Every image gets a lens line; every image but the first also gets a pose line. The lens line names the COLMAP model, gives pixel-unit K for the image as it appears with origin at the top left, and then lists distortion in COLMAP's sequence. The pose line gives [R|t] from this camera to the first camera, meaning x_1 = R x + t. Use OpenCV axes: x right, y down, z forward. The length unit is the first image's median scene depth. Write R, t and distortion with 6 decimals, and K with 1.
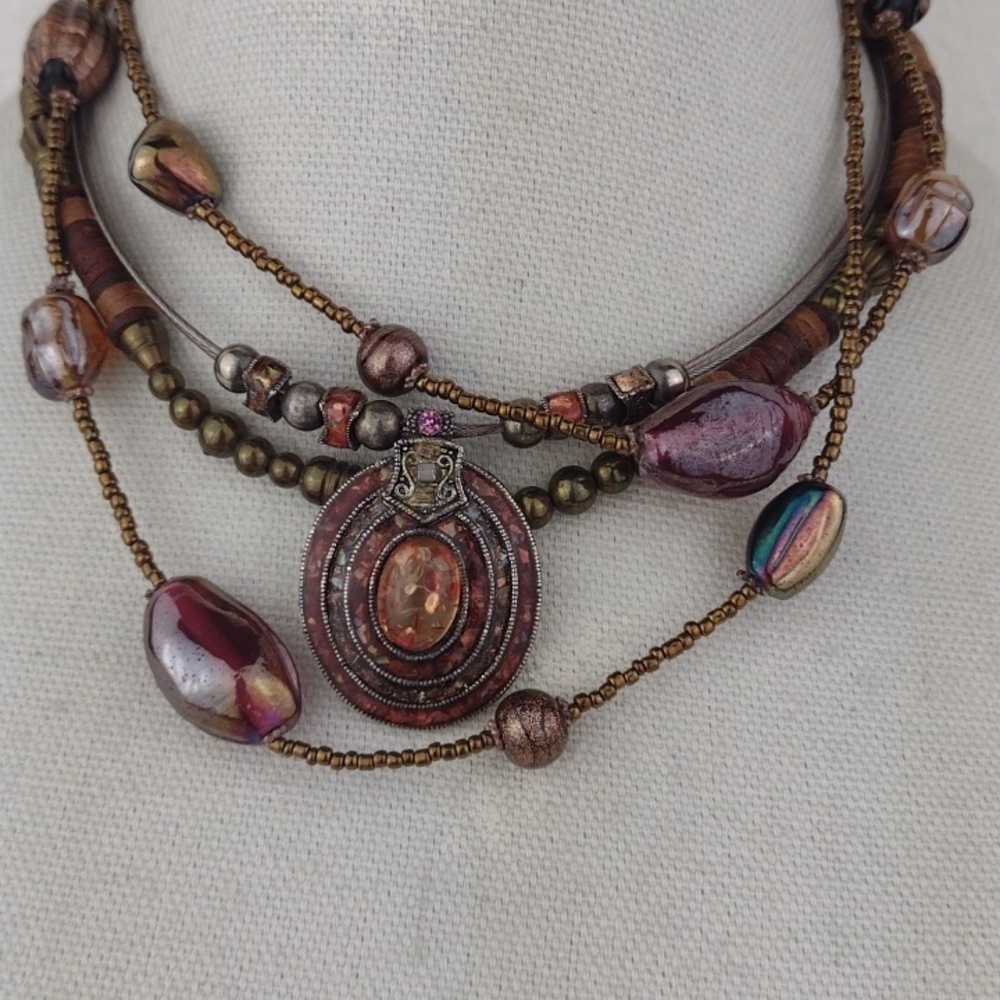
lens RADIAL K [[1740.9, 0, 460.3], [0, 1740.9, 470.3], [0, 0, 1]] dist [0.069651, -0.194616]
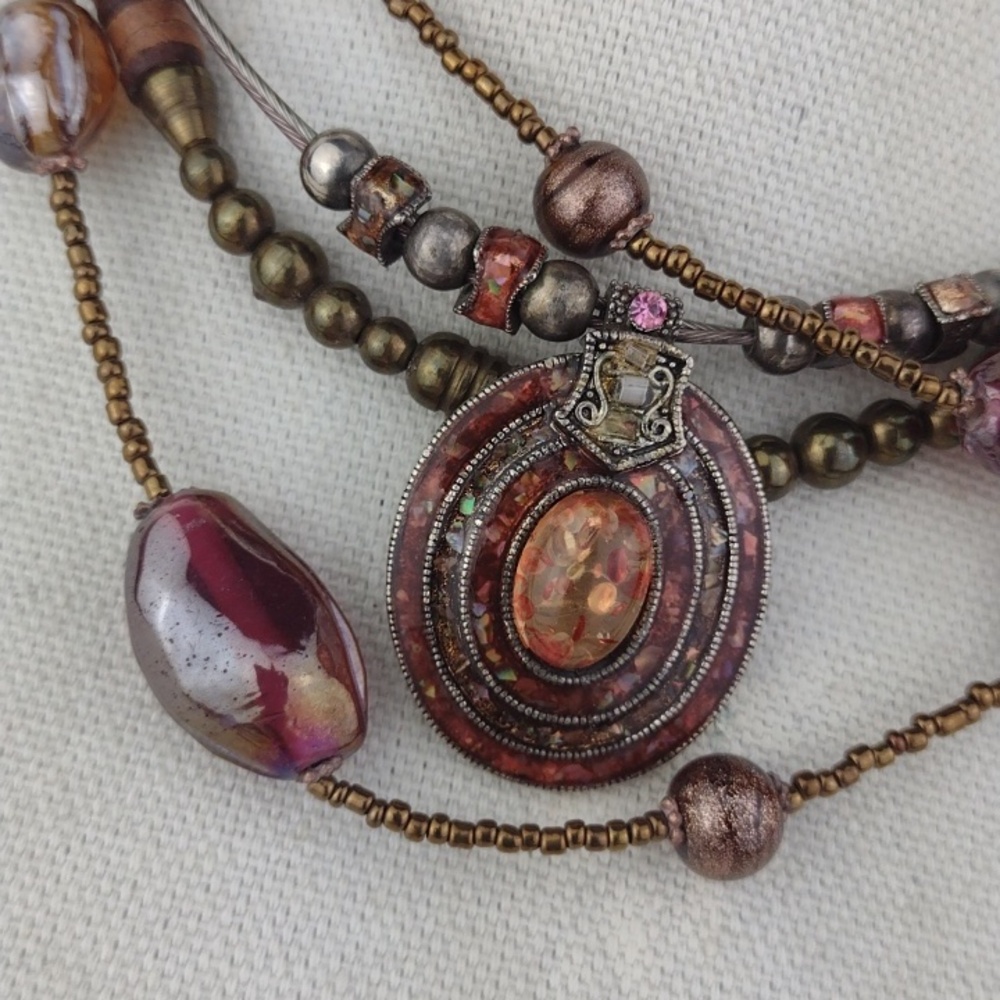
lens RADIAL K [[1740.9, 0, 460.3], [0, 1740.9, 470.3], [0, 0, 1]] dist [0.069651, -0.194616]
pose [[0.980674, 0.154989, 0.119398, -0.145616], [-0.163531, 0.984371, 0.065361, -0.001247], [-0.107401, -0.083623, 0.990693, 0.385468]]
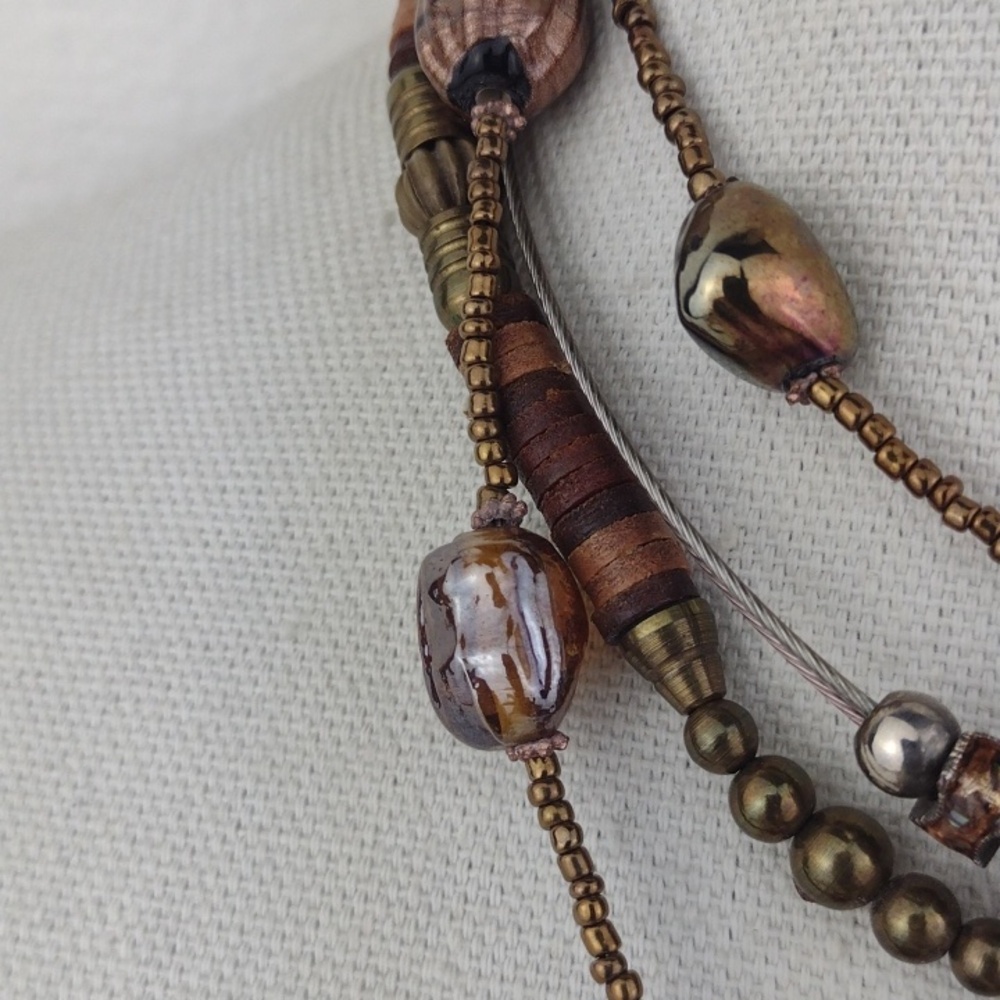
lens RADIAL K [[1740.9, 0, 460.3], [0, 1740.9, 470.3], [0, 0, 1]] dist [0.069651, -0.194616]
pose [[0.998480, 0.052544, -0.016650, -0.249228], [-0.051136, 0.995800, 0.075947, -0.165351], [0.020571, -0.074980, 0.996973, 0.544955]]
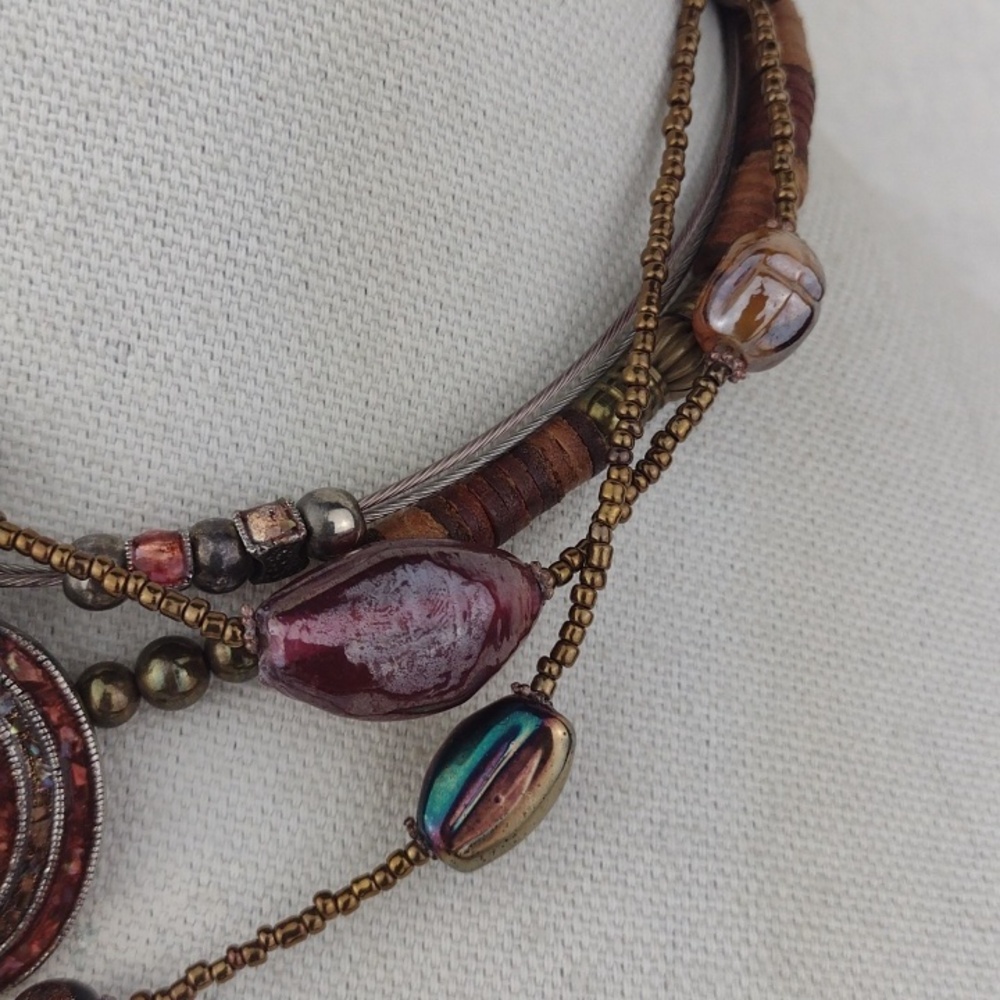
lens RADIAL K [[1717.1, 0, 479.4], [0, 1717.1, 458.3], [0, 0, 1]] dist [0.044236, -0.148563]
pose [[0.993559, 0.098770, 0.055536, 0.137834], [-0.103501, 0.990549, 0.090001, -0.141942], [-0.046122, -0.095170, 0.994392, 0.360024]]
